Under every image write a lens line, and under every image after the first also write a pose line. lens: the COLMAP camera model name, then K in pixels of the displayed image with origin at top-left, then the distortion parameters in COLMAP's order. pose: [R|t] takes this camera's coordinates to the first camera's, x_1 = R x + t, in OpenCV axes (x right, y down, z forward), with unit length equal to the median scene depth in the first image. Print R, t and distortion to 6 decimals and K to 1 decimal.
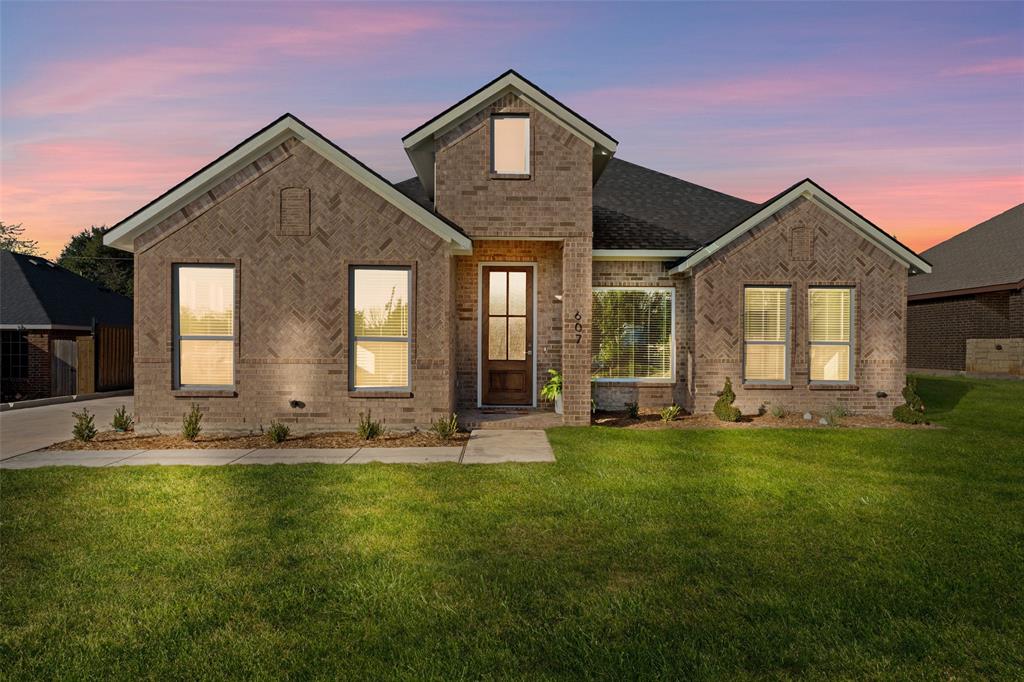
lens RADIAL K [[683.6, 0, 512.9], [0, 683.6, 350.0], [0, 0, 1]] dist [-0.001585, -0.003323]
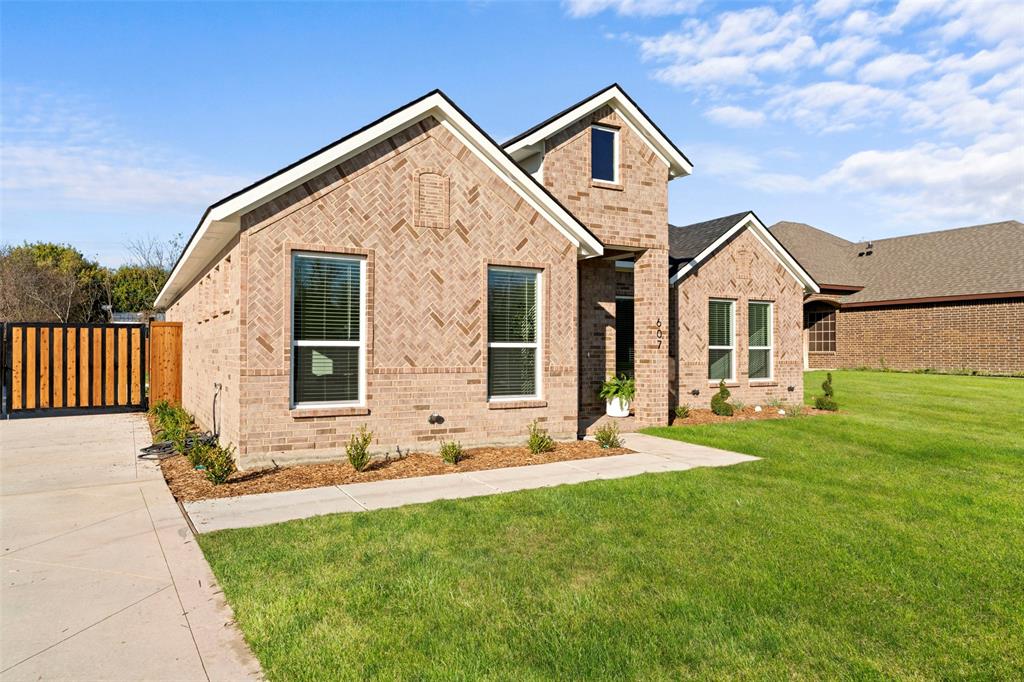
lens RADIAL K [[683.6, 0, 507.2], [0, 683.6, 335.1], [0, 0, 1]] dist [-0.001585, -0.003323]
pose [[0.882798, 0.006653, 0.469706, -0.645775], [0.004562, 0.999731, -0.022734, -0.008487], [-0.469731, 0.022213, 0.882530, 0.180805]]
